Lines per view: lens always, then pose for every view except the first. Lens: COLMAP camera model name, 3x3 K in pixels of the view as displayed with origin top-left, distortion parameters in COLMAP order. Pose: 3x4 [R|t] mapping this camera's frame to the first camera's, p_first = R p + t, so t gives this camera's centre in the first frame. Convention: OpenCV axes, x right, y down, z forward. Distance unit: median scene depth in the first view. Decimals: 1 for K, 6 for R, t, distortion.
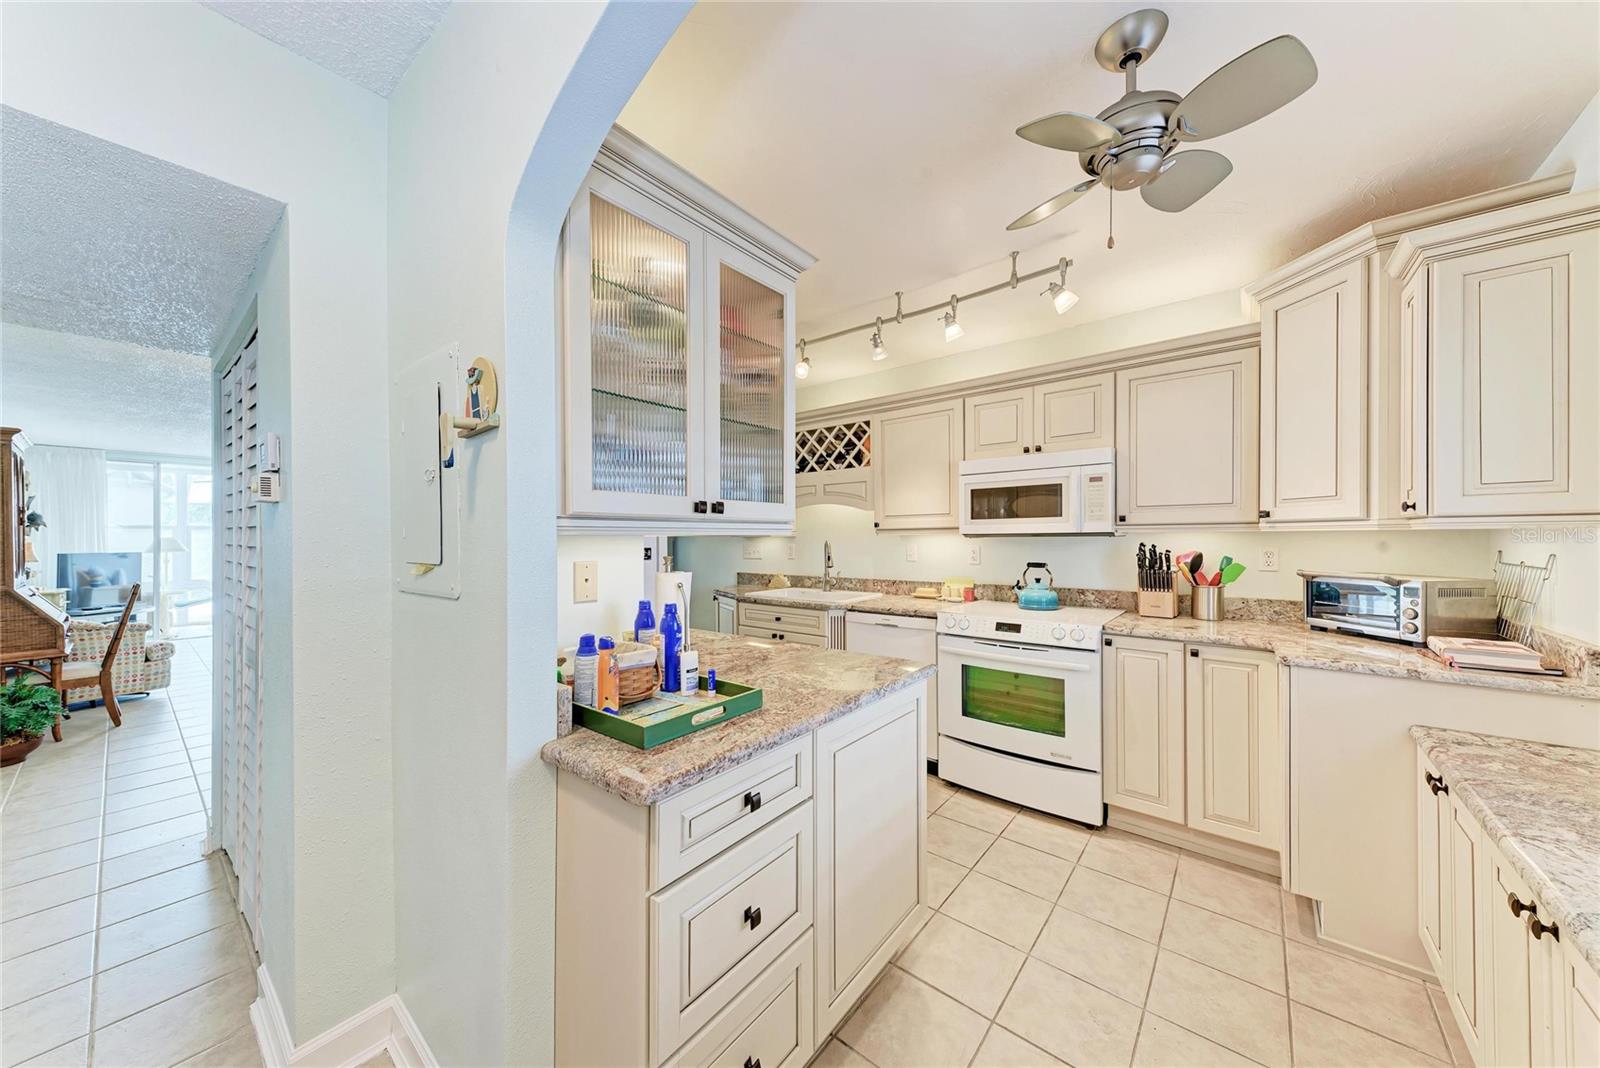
lens RADIAL K [[550.9, 0, 794.2], [0, 550.9, 540.4], [0, 0, 1]] dist [0.007007, -0.000040]
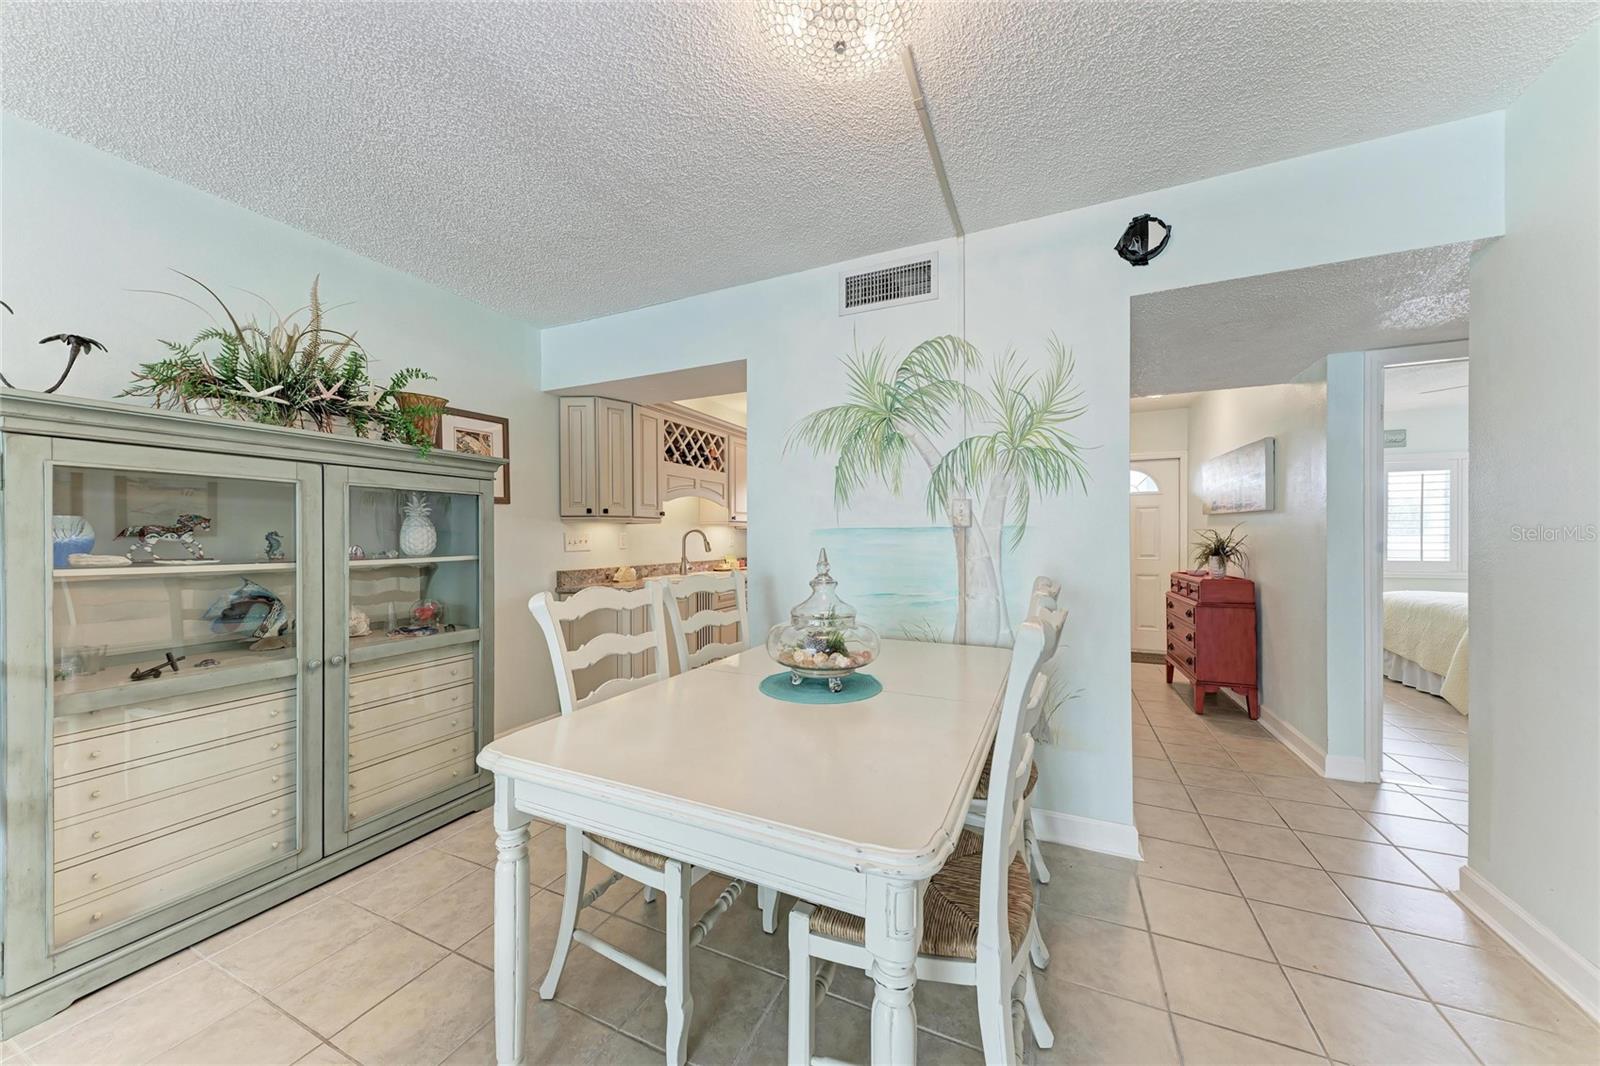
lens RADIAL K [[550.9, 0, 811.2], [0, 550.9, 539.0], [0, 0, 1]] dist [0.007007, -0.000040]
pose [[-0.269132, 0.004726, 0.963092, -1.056076], [-0.000584, 0.999987, -0.005070, 0.024696], [-0.963103, -0.001927, -0.269125, 1.048261]]
